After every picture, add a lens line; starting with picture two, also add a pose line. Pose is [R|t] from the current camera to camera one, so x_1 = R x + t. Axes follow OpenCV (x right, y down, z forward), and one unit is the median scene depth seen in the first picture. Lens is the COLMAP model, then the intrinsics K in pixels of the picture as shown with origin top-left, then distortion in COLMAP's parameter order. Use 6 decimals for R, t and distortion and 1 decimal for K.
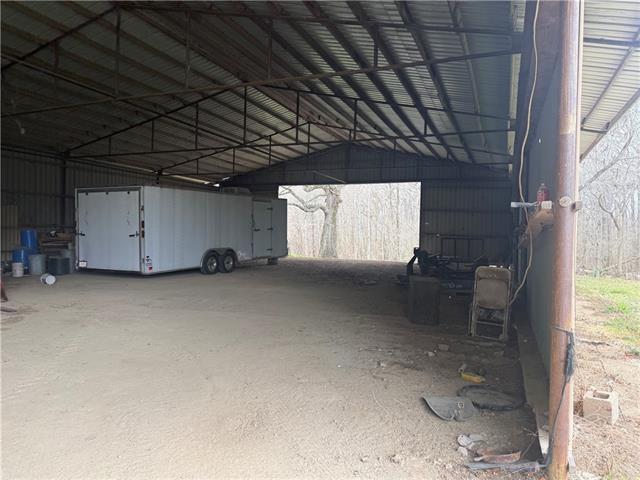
lens RADIAL K [[448.5, 0, 320.0], [0, 448.5, 240.0], [0, 0, 1]] dist [0.060850, -0.088311]
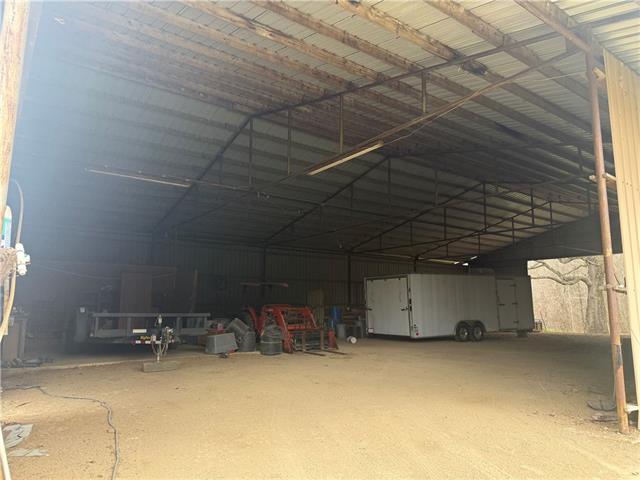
lens RADIAL K [[448.5, 0, 320.0], [0, 448.5, 240.0], [0, 0, 1]] dist [0.060850, -0.088311]
pose [[0.855093, -0.092199, -0.510211, 0.072718], [0.005623, 0.985653, -0.168690, 0.008166], [0.518444, 0.141376, 0.843344, -0.260760]]
